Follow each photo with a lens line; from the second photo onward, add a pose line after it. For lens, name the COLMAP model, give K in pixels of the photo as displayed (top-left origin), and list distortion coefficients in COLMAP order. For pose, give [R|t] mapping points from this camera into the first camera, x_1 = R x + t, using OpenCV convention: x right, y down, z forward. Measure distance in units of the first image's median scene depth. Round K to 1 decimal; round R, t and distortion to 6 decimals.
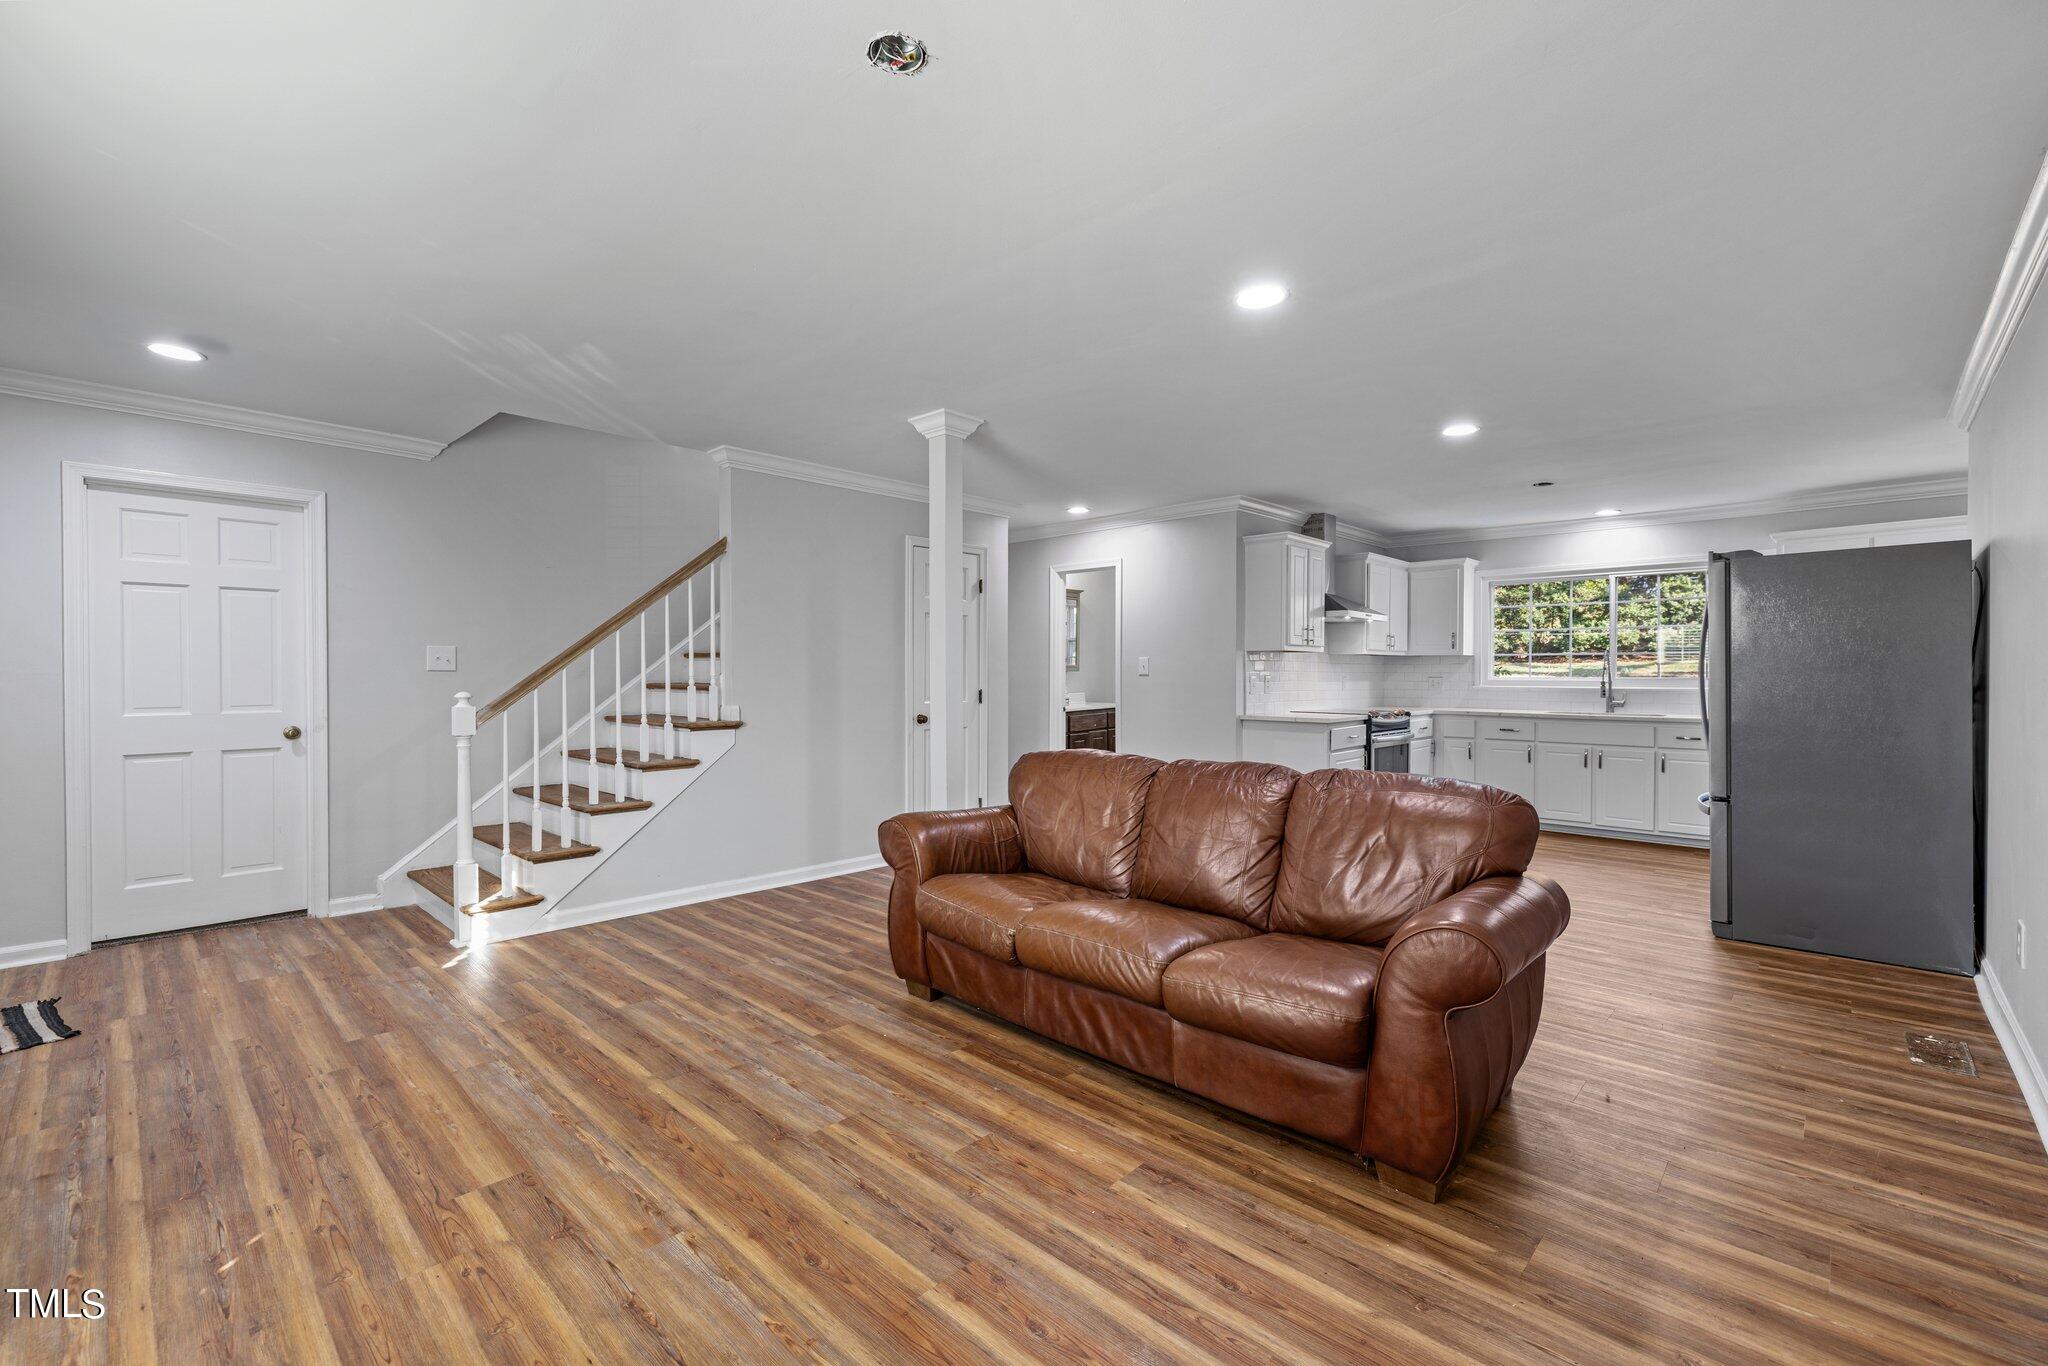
lens RADIAL K [[866.9, 0, 1019.5], [0, 866.9, 683.6], [0, 0, 1]] dist [0.001300, 0.000045]
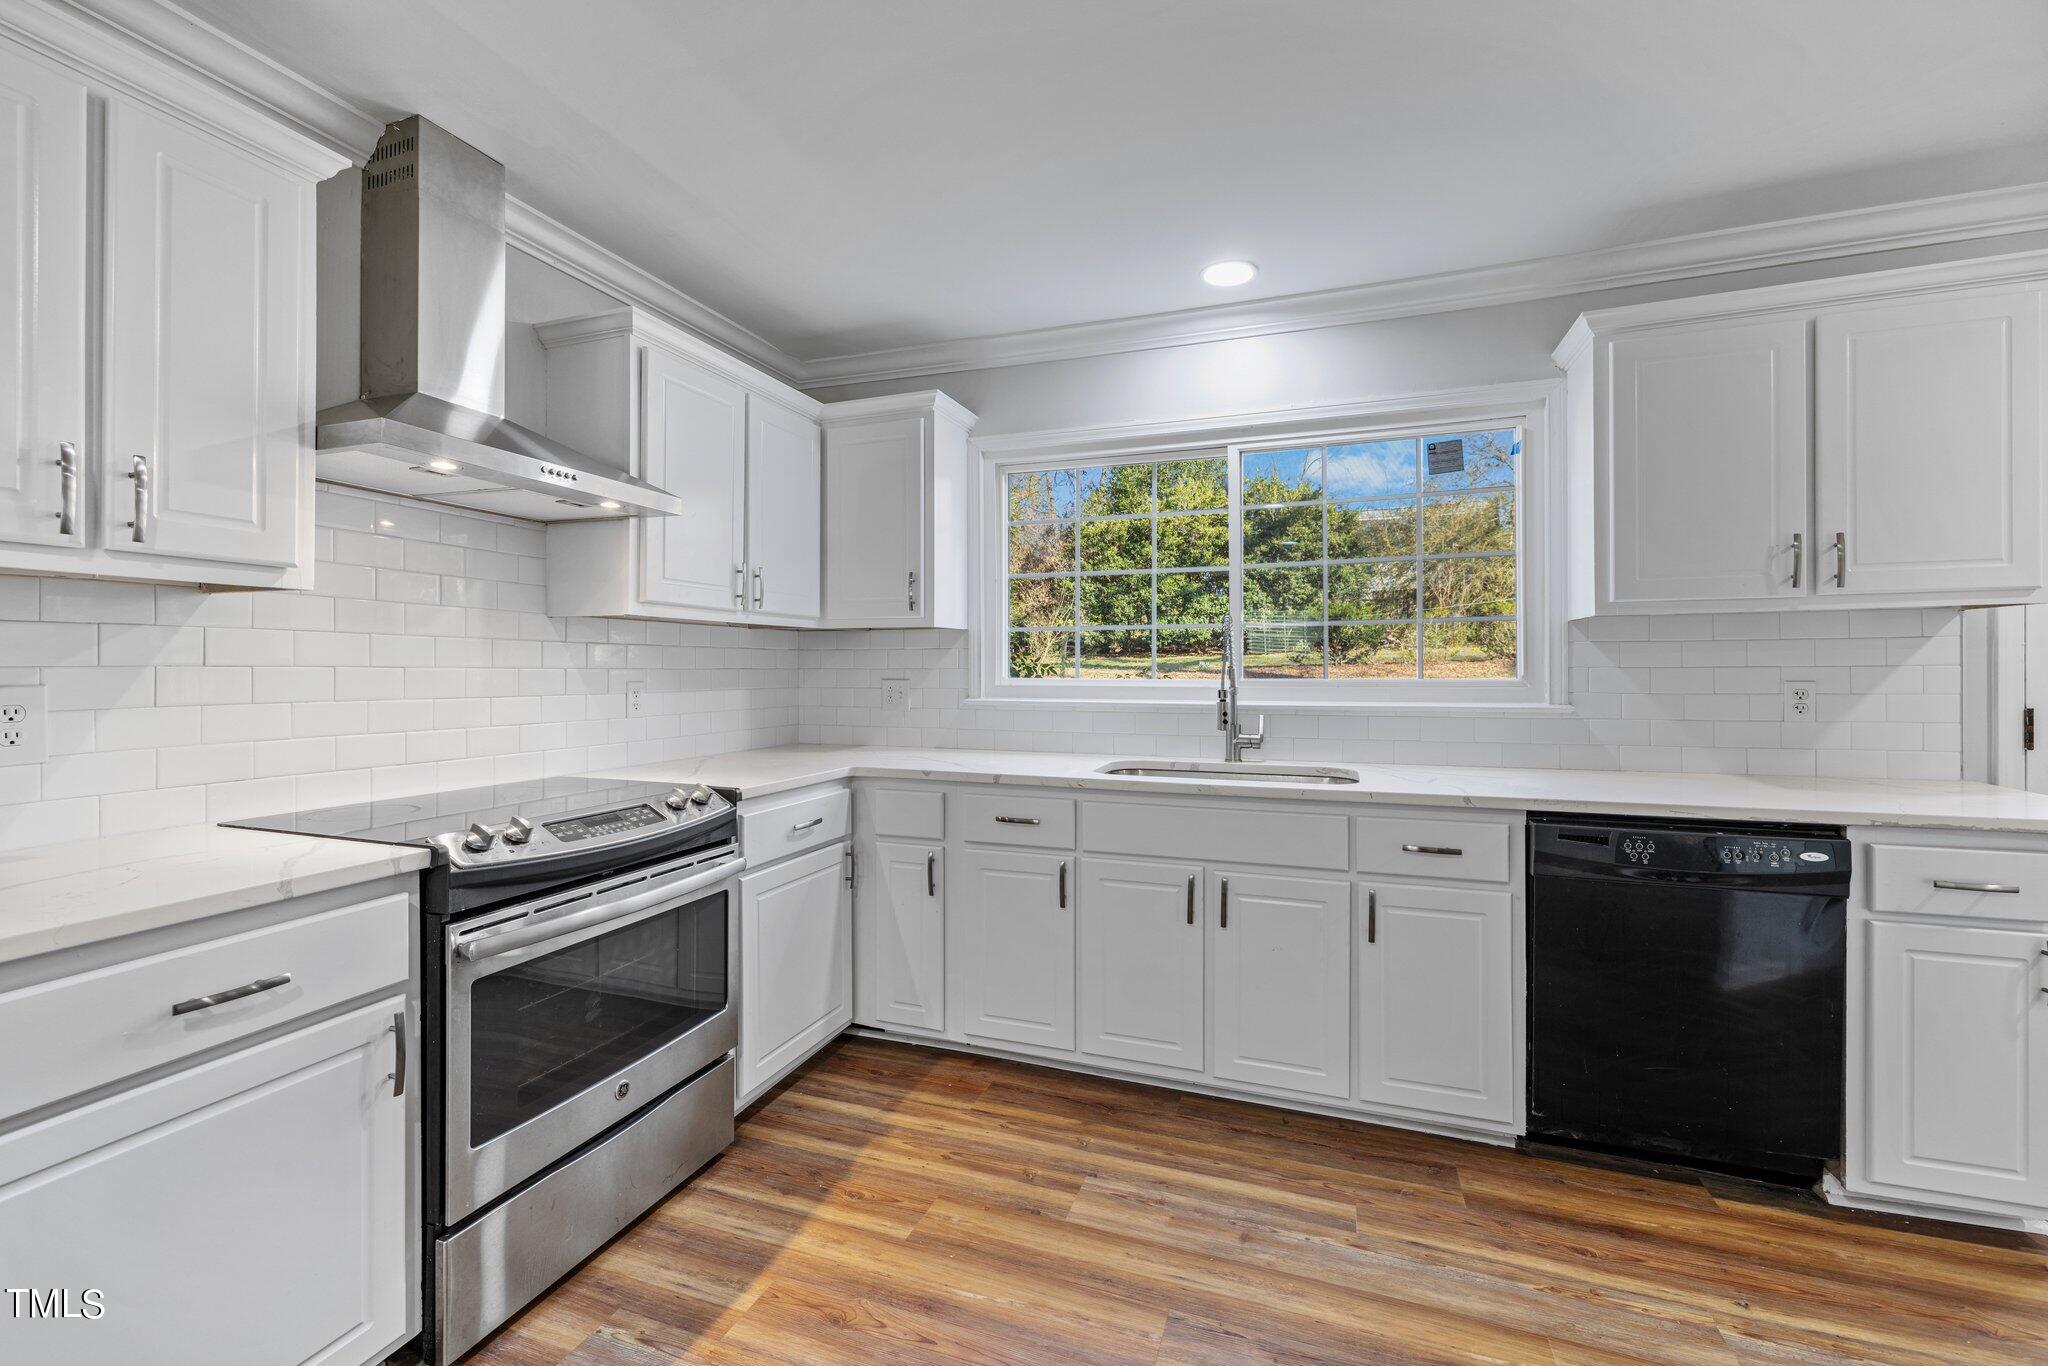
lens RADIAL K [[866.9, 0, 1022.2], [0, 866.9, 672.9], [0, 0, 1]] dist [0.001300, 0.000045]
pose [[0.915934, -0.004867, 0.401300, 0.397205], [0.007188, 0.999965, -0.004278, -0.008954], [-0.401265, 0.006803, 0.915937, 0.623818]]
